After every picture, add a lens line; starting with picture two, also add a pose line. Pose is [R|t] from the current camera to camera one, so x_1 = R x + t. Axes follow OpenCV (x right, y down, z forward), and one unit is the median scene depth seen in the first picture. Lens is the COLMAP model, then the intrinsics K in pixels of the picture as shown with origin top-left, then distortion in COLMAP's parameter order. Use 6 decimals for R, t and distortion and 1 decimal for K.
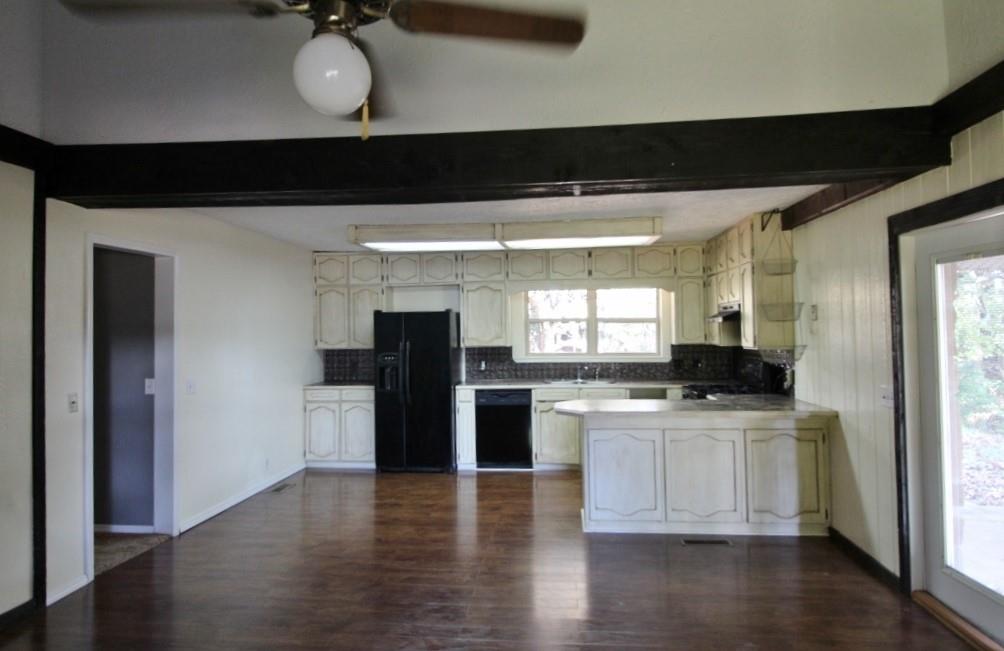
lens RADIAL K [[630.2, 0, 502.5], [0, 630.2, 321.5], [0, 0, 1]] dist [-0.004735, -0.001411]
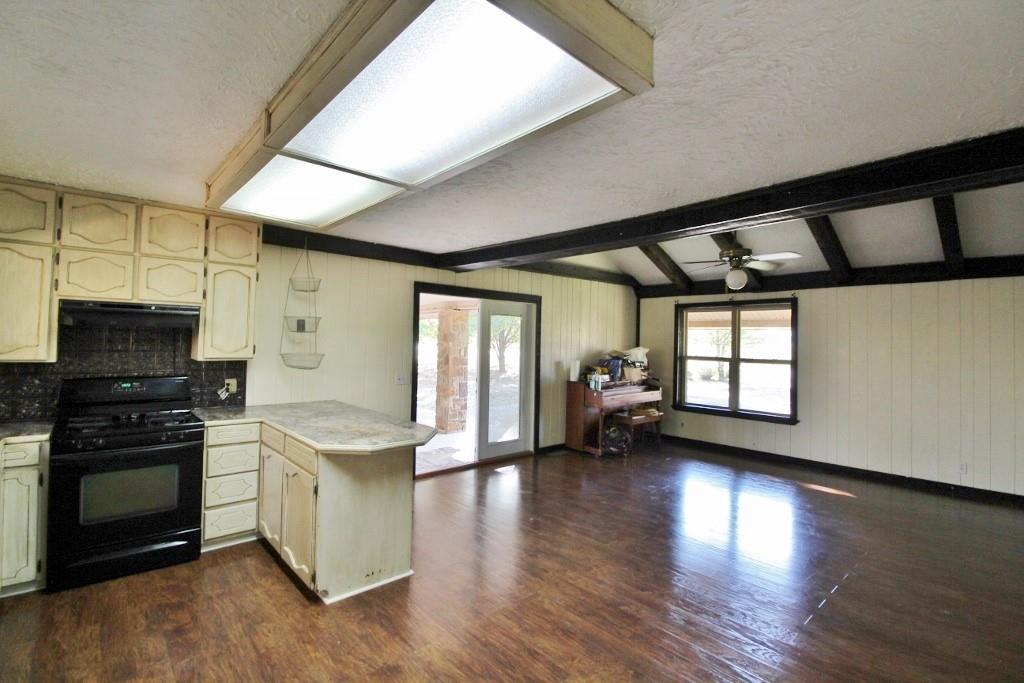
lens RADIAL K [[470.8, 0, 512.7], [0, 470.8, 333.3], [0, 0, 1]] dist [-0.010505, -0.006562]
pose [[-0.743759, 0.006789, 0.668413, -0.271976], [-0.023437, 0.999069, -0.036225, 0.014895], [-0.668037, -0.042608, -0.742907, 0.938992]]
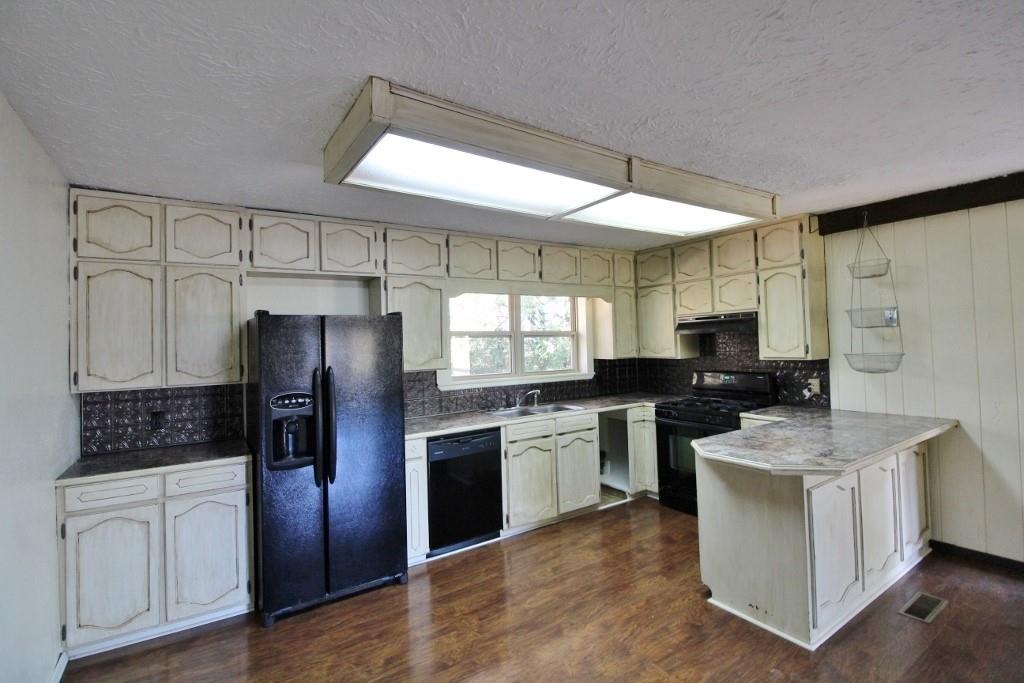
lens RADIAL K [[470.8, 0, 511.1], [0, 470.8, 333.0], [0, 0, 1]] dist [-0.010505, -0.006562]
pose [[0.774122, 0.003650, 0.633026, -0.274444], [0.010255, 0.999780, -0.018305, 0.009289], [-0.632954, 0.020662, 0.773914, 0.548783]]
